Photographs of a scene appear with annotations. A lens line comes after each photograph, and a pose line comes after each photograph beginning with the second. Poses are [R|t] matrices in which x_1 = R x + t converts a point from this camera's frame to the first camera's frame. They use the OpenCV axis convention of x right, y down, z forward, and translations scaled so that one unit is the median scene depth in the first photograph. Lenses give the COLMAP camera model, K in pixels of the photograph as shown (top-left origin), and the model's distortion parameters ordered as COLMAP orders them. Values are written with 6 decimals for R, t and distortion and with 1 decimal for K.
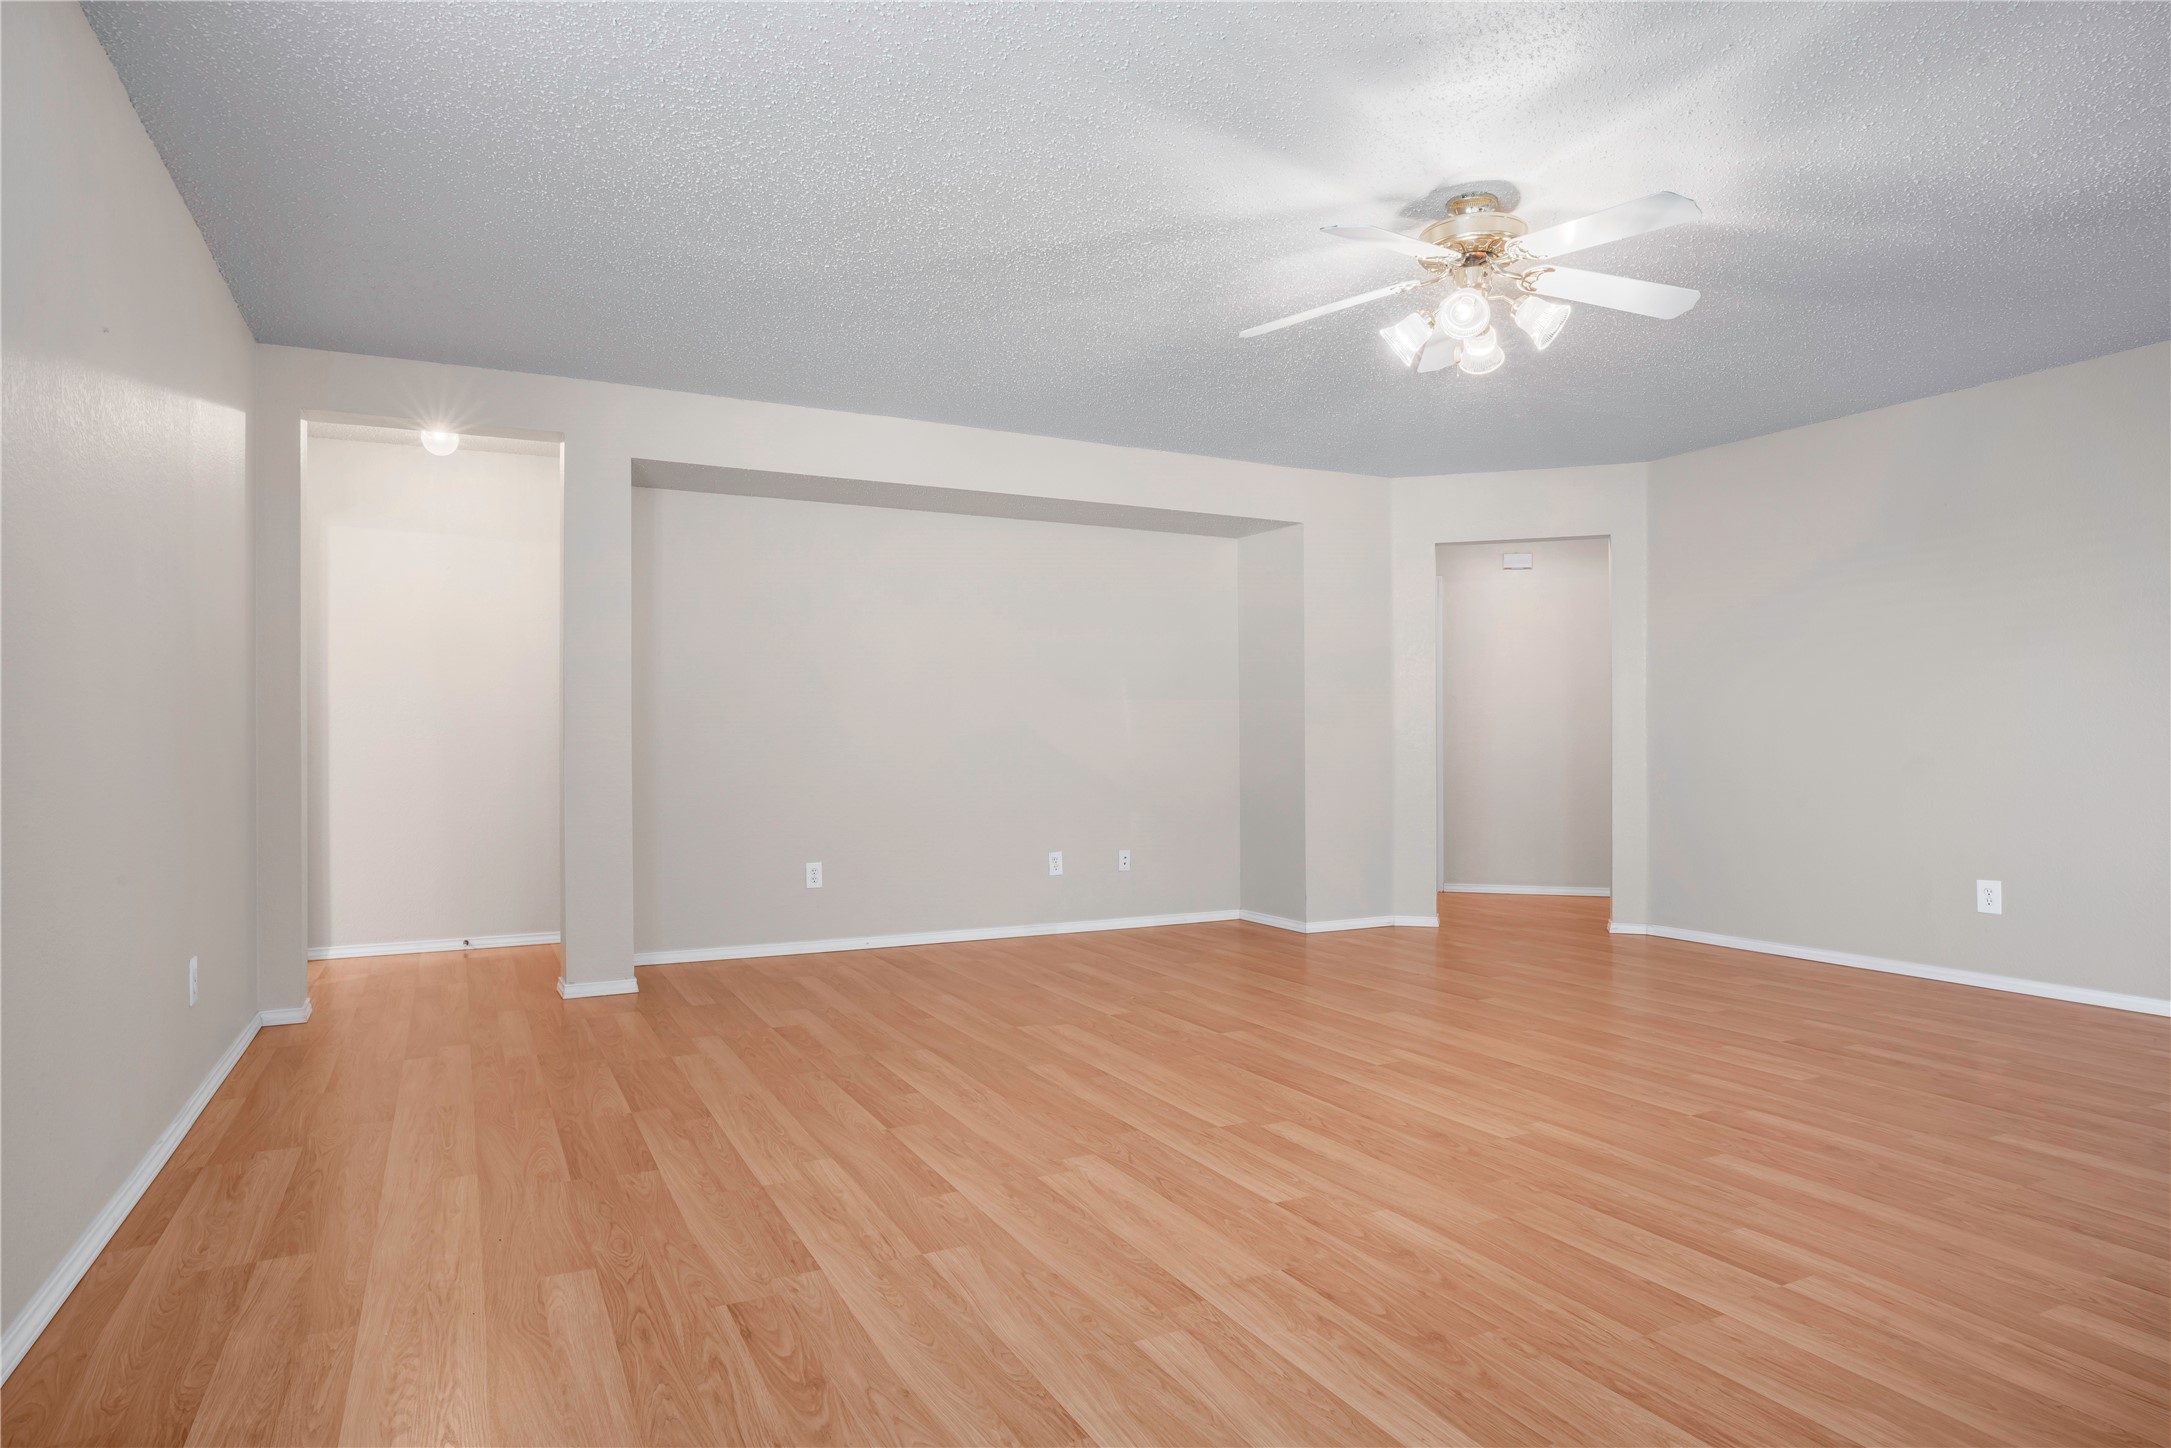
lens RADIAL K [[1232.2, 0, 1065.6], [0, 1232.2, 741.4], [0, 0, 1]] dist [-0.048626, 0.038690]
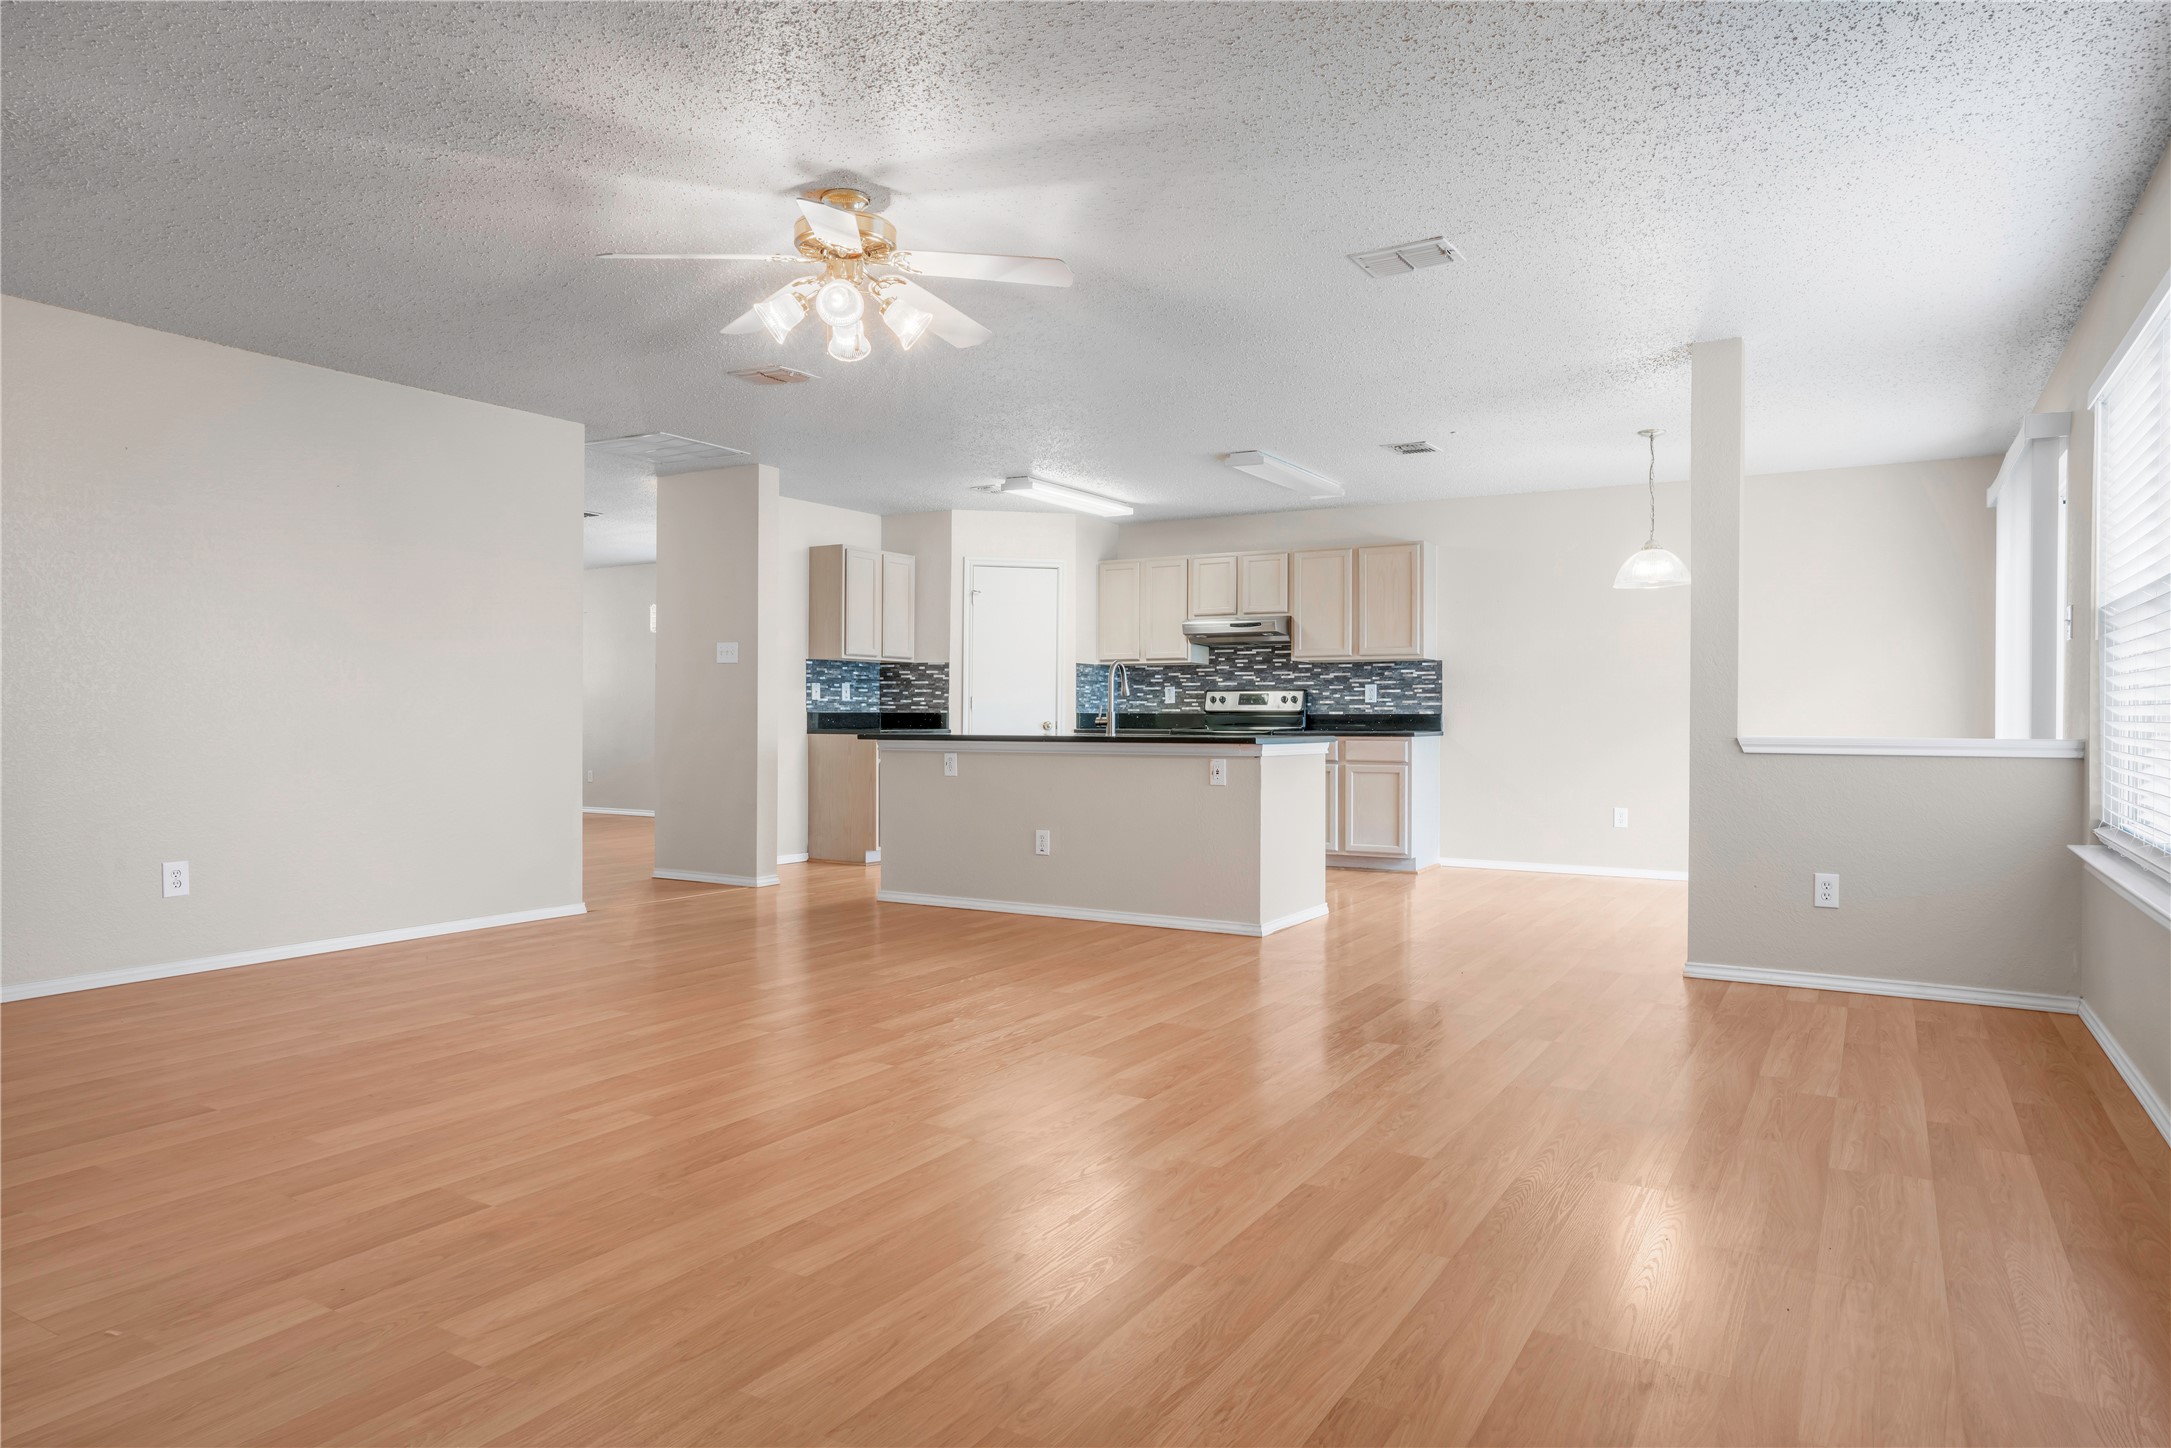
lens RADIAL K [[1319.7, 0, 1073.3], [0, 1319.7, 754.0], [0, 0, 1]] dist [-0.035889, 0.051619]
pose [[-0.529903, -0.020828, 0.847802, -0.726110], [-0.005170, 0.999759, 0.021330, 0.005641], [-0.848042, 0.006919, -0.529883, 1.428186]]
